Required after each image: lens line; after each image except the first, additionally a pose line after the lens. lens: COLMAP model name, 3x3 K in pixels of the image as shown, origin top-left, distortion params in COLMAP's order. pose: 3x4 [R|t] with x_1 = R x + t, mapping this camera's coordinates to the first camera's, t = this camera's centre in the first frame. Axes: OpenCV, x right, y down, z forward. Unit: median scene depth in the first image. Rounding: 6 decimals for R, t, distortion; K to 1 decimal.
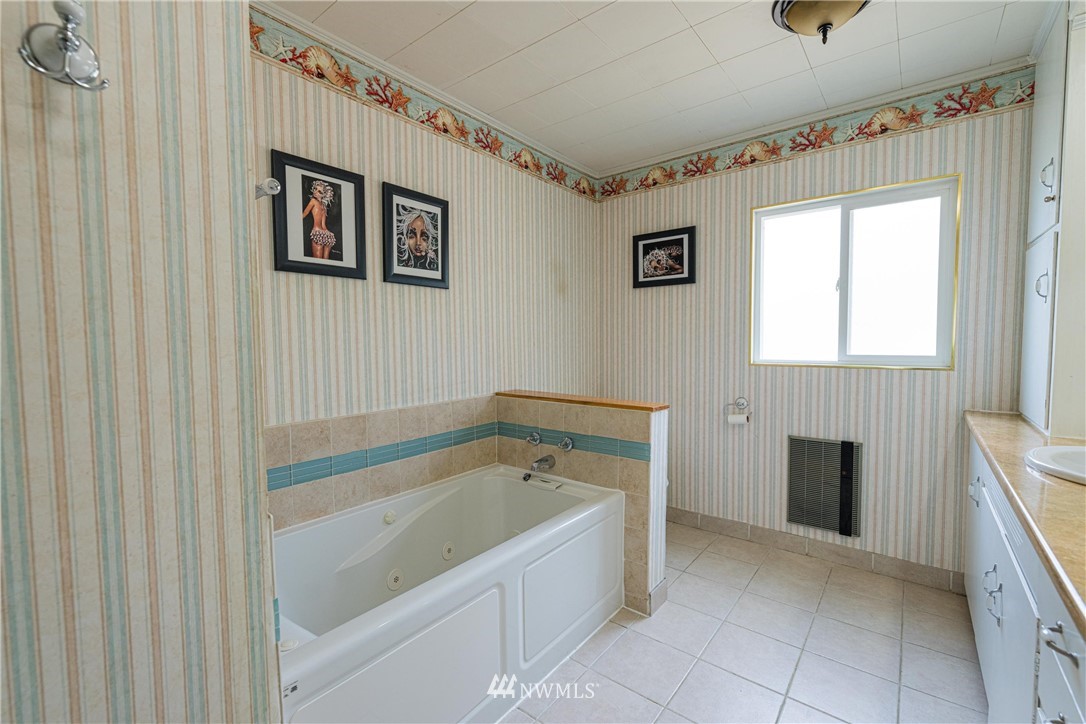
lens RADIAL K [[467.2, 0, 546.8], [0, 467.2, 362.2], [0, 0, 1]] dist [-0.000087, -0.000025]
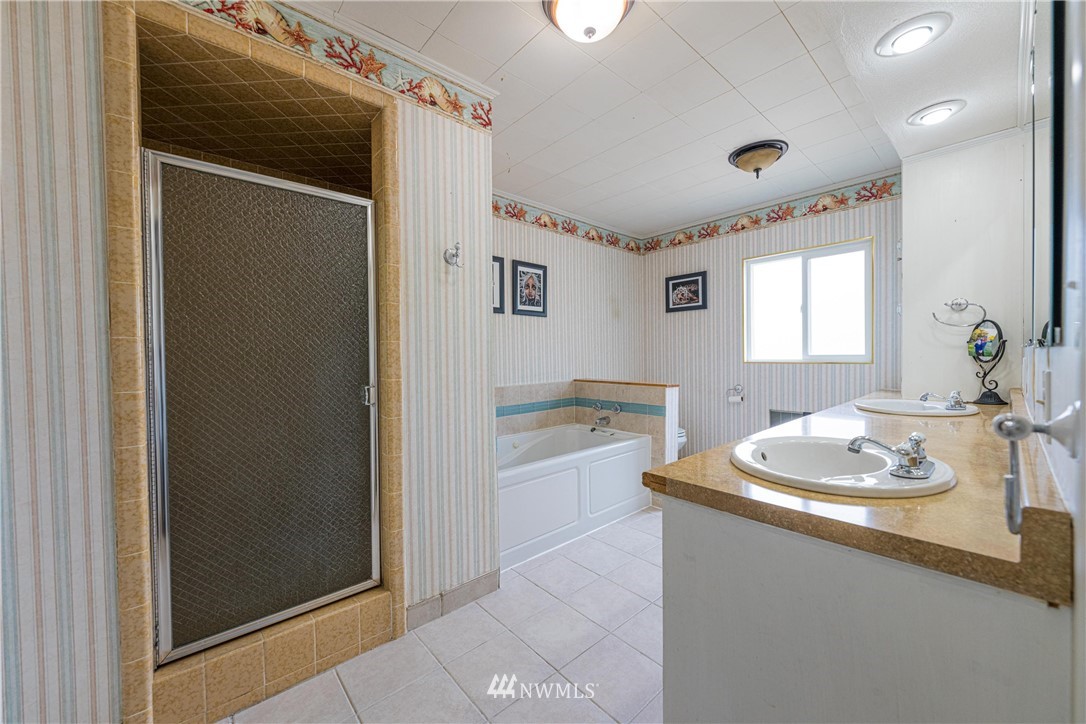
lens RADIAL K [[425.6, 0, 543.1], [0, 425.6, 361.8], [0, 0, 1]] dist [-0.002891, 0.000544]
pose [[0.985293, -0.002290, -0.170860, 0.041887], [-0.003229, 0.999482, -0.032018, 0.056579], [0.170845, 0.032098, 0.984775, -0.527926]]
